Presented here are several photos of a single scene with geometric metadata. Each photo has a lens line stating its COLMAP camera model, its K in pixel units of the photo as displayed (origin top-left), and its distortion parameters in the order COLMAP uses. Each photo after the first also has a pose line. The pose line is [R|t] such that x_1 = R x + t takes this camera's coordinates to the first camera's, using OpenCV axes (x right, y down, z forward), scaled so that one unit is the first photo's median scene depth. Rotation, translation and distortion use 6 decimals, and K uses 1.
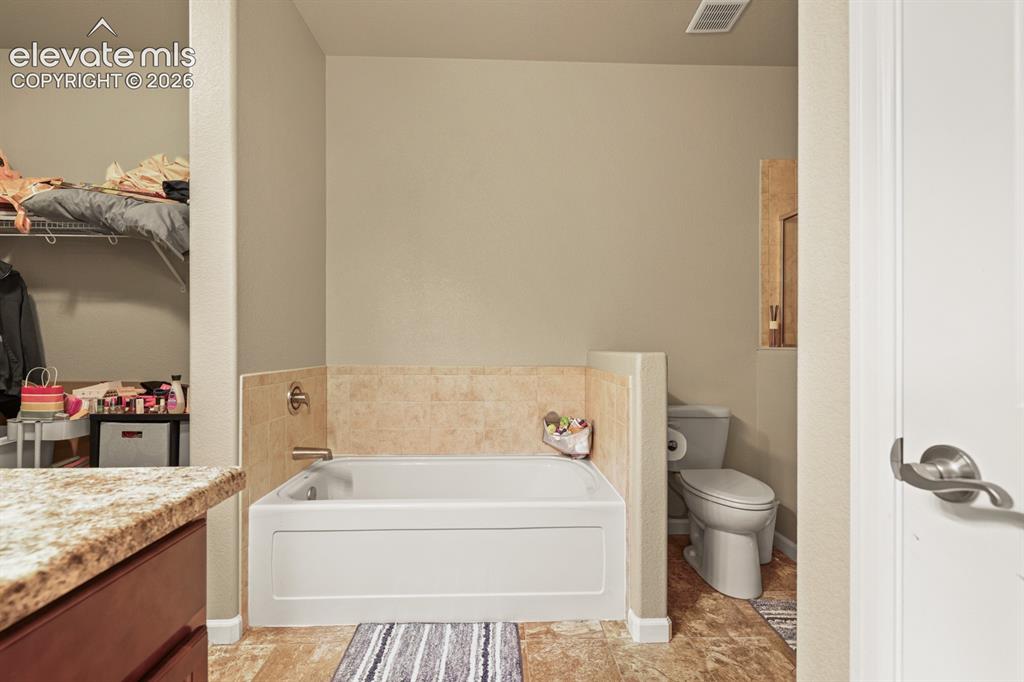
lens RADIAL K [[446.3, 0, 508.3], [0, 446.3, 343.6], [0, 0, 1]] dist [0.000142, -0.000025]
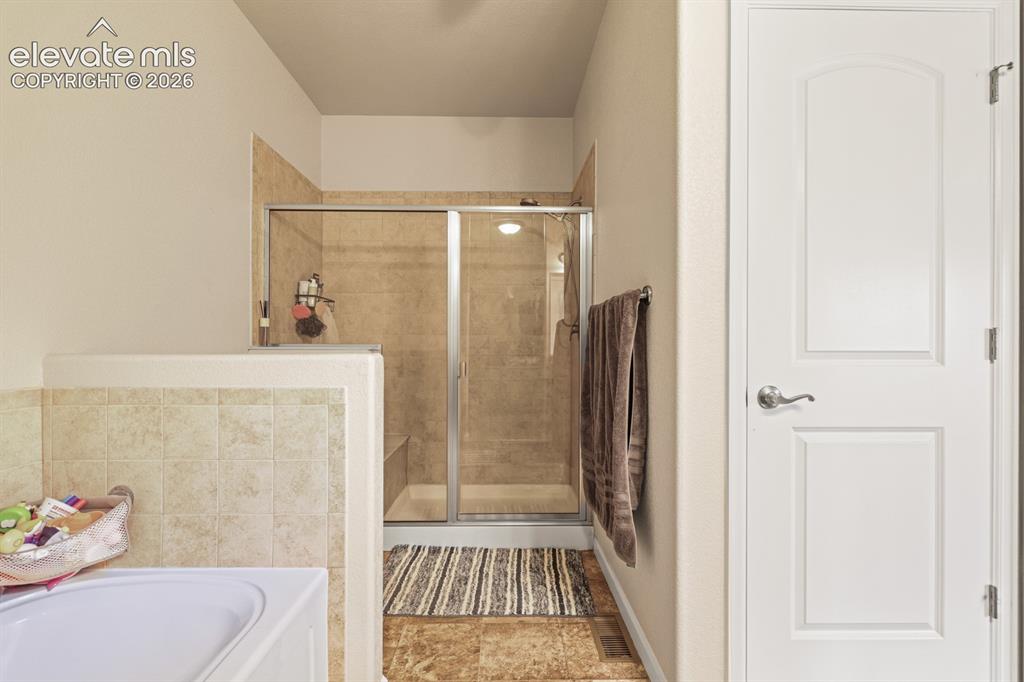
lens RADIAL K [[446.3, 0, 508.3], [0, 446.3, 343.6], [0, 0, 1]] dist [0.000142, -0.000025]
pose [[0.015897, 0.002012, 0.999872, -0.297642], [0.000445, 0.999998, -0.002020, 0.003677], [-0.999874, 0.000478, 0.015897, 0.482781]]
